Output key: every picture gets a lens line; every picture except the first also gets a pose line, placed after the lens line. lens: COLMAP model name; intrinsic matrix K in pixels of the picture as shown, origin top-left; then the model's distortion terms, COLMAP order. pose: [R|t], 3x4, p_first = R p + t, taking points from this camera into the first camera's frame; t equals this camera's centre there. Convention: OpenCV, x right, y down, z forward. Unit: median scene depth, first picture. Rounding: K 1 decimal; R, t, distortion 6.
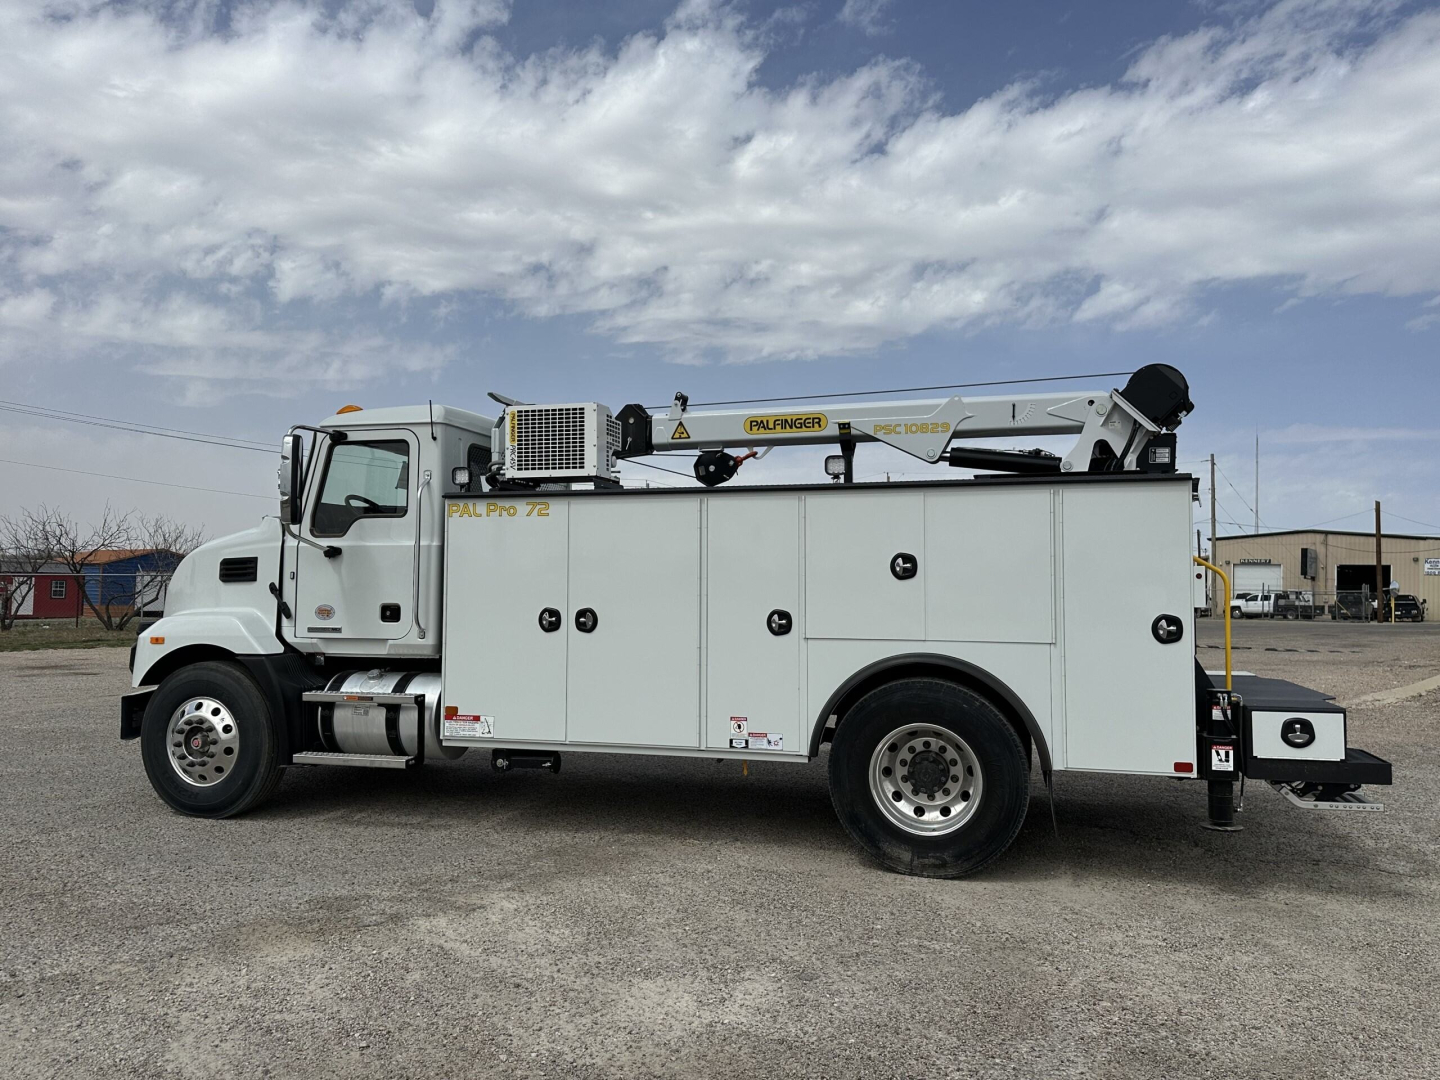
lens RADIAL K [[1087.5, 0, 720.0], [0, 1087.5, 540.0], [0, 0, 1]] dist [0.098902, -0.159410]
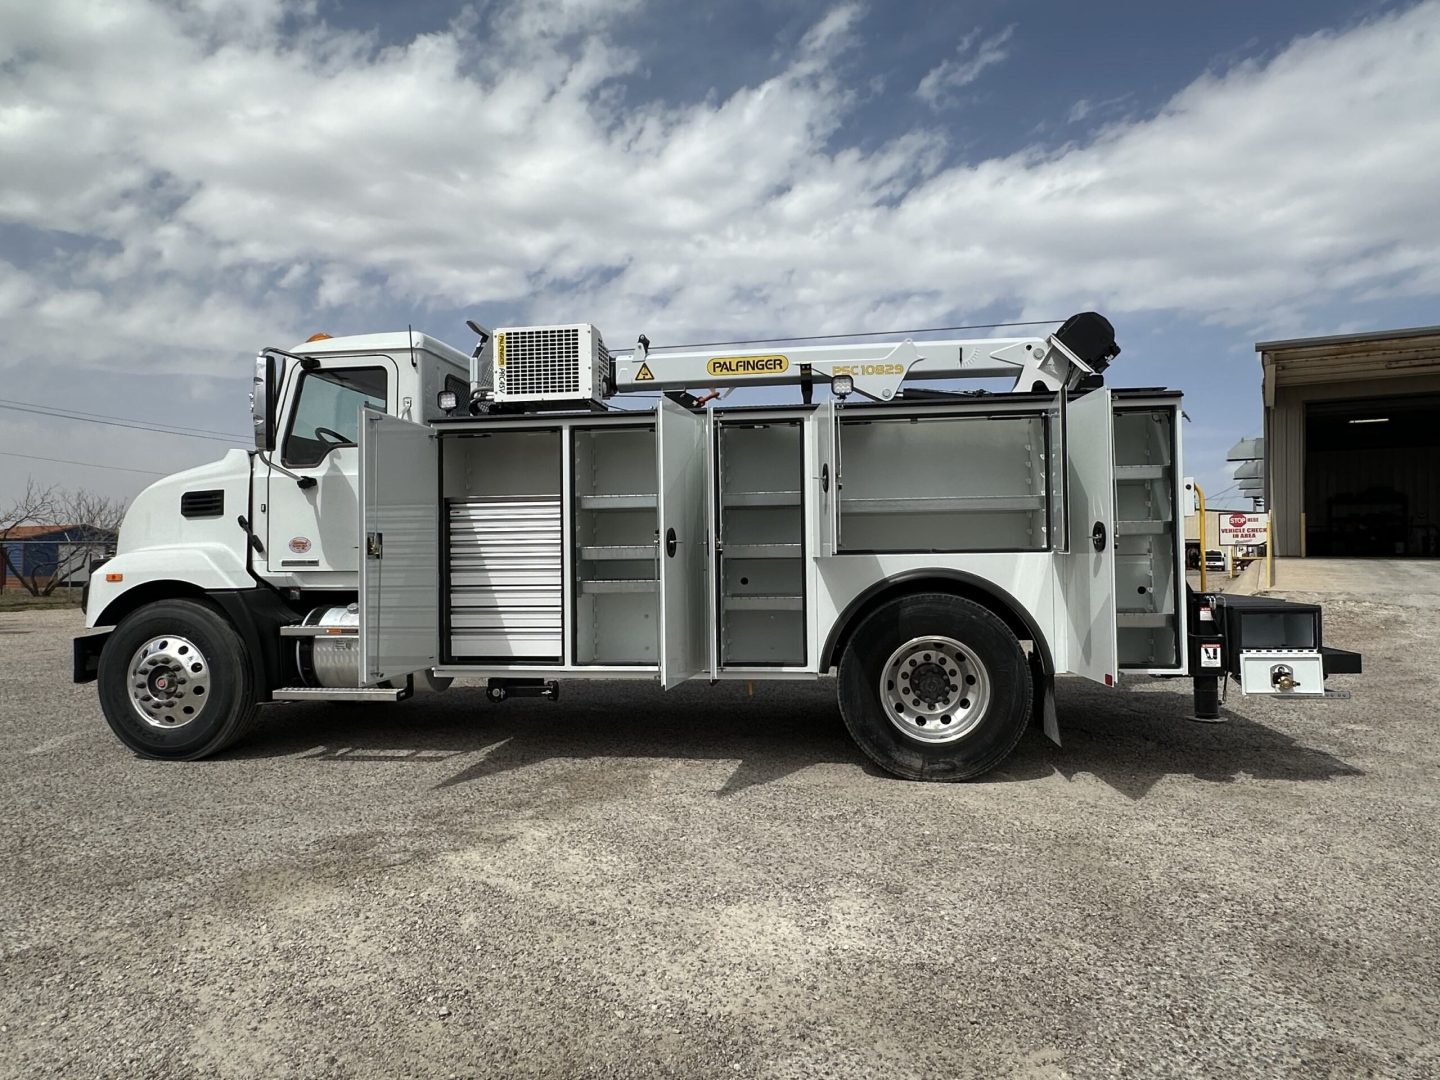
lens RADIAL K [[900.1, 0, 720.0], [0, 900.1, 540.0], [0, 0, 1]] dist [-0.002651, -0.000903]
pose [[0.988369, -0.013049, 0.151511, -0.133706], [0.009305, 0.999634, 0.025395, 0.052714], [-0.151787, -0.023690, 0.988129, 0.188759]]
